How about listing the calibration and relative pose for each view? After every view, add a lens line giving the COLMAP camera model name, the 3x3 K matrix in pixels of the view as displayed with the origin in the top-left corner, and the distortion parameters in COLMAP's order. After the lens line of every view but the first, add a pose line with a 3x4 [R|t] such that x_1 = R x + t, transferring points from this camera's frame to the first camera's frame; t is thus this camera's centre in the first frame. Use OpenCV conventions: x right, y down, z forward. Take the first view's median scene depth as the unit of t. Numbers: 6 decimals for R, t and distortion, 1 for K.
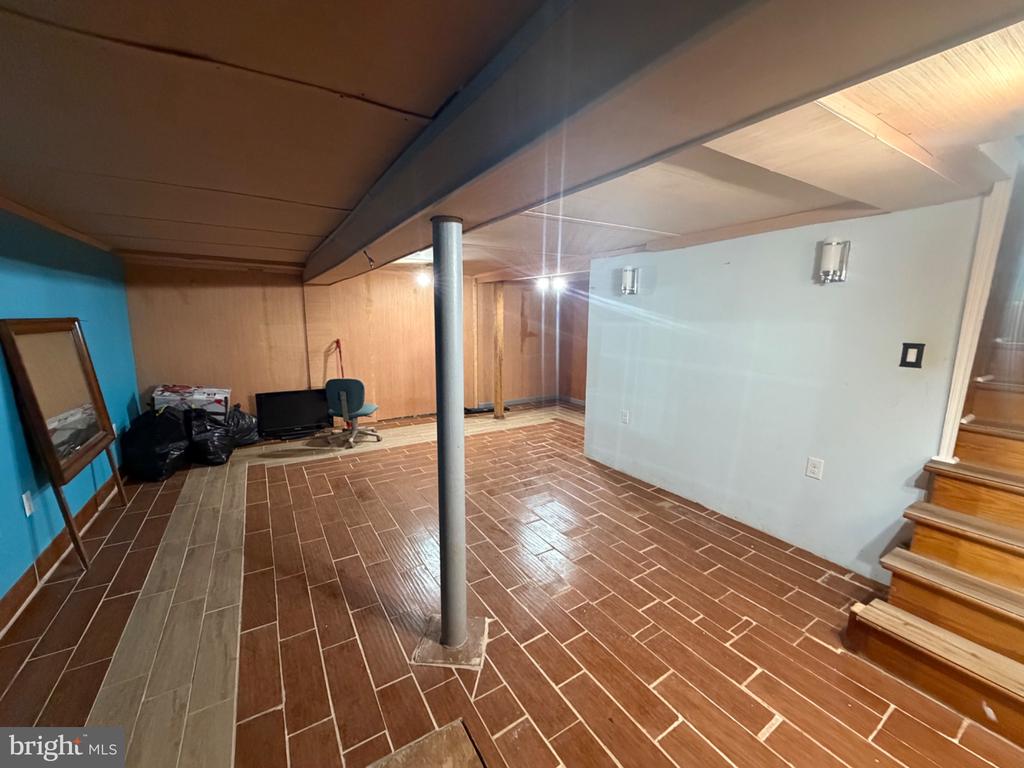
lens RADIAL K [[409.2, 0, 505.4], [0, 409.2, 385.0], [0, 0, 1]] dist [-0.000201, 0.000553]
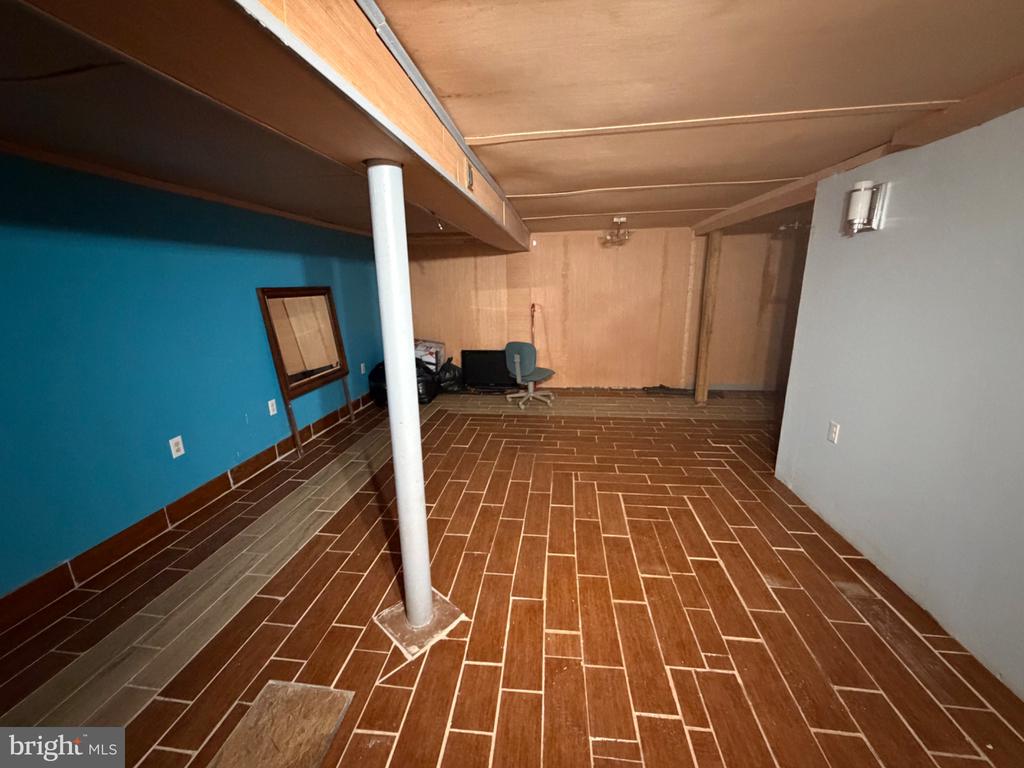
lens RADIAL K [[409.2, 0, 509.0], [0, 409.2, 382.7], [0, 0, 1]] dist [-0.000201, 0.000553]
pose [[0.778053, 0.128169, -0.614984, 0.347470], [-0.081384, 0.991281, 0.103628, -0.027756], [0.622904, -0.030578, 0.781700, 0.244989]]
